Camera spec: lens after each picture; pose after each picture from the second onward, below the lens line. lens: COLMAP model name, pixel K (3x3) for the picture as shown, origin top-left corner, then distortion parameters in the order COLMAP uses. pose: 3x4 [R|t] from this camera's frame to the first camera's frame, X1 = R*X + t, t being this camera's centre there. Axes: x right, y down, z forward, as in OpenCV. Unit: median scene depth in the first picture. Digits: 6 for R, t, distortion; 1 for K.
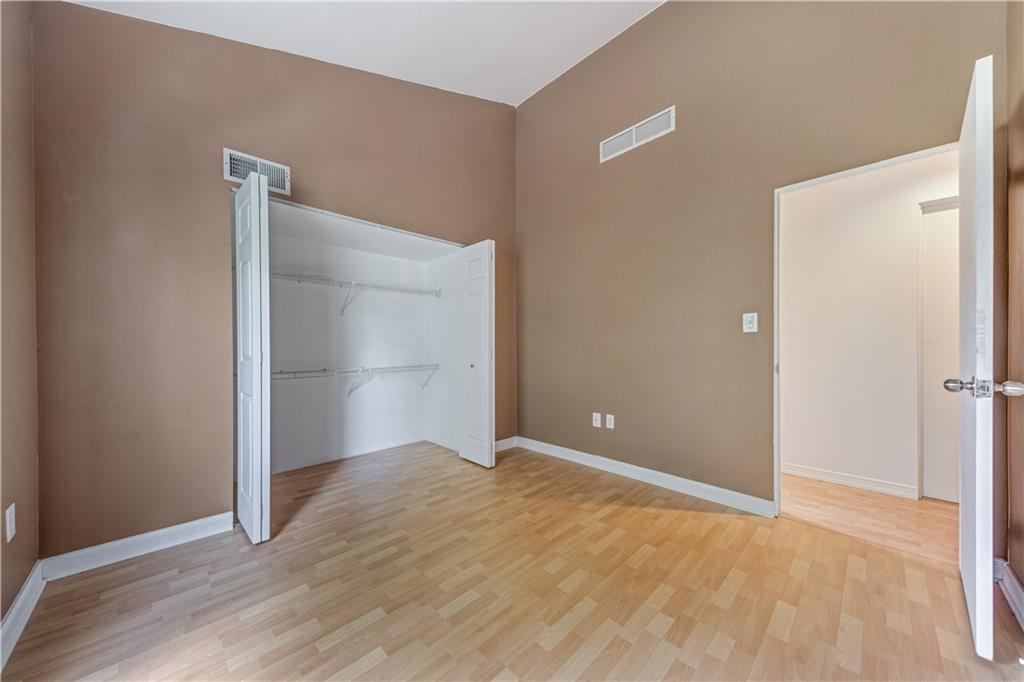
lens RADIAL K [[366.5, 0, 512.9], [0, 366.5, 335.9], [0, 0, 1]] dist [0.010203, -0.007239]
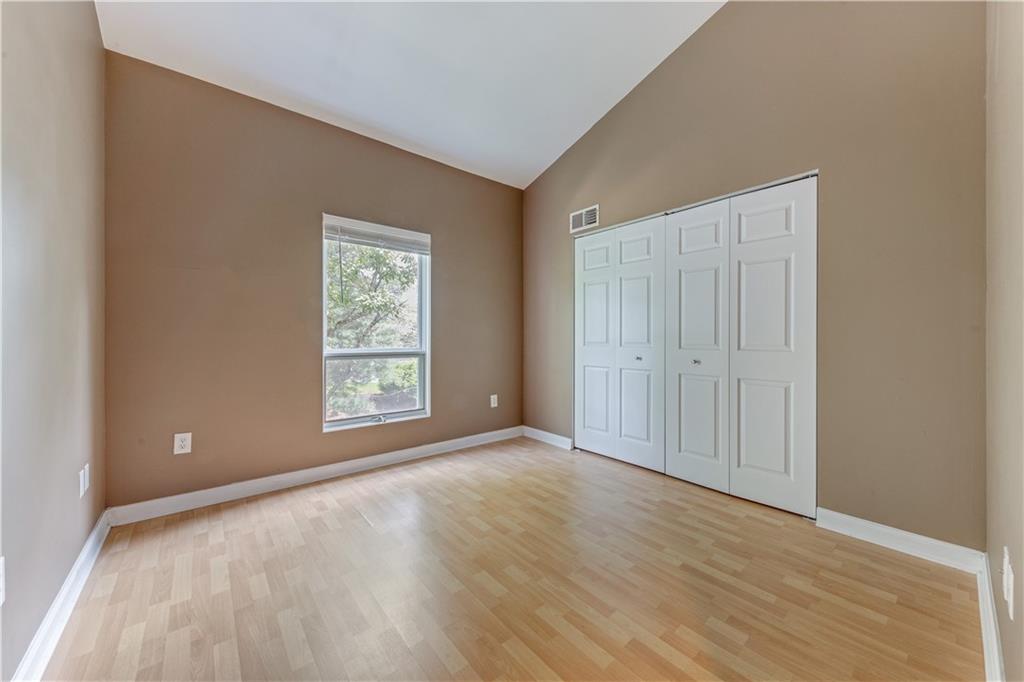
lens RADIAL K [[366.5, 0, 512.9], [0, 366.5, 335.9], [0, 0, 1]] dist [0.010203, -0.007239]
pose [[-0.085673, 0.005014, -0.996311, 0.847194], [0.016096, 0.999864, 0.003648, 0.014791], [0.996193, -0.015724, -0.085742, 0.880090]]
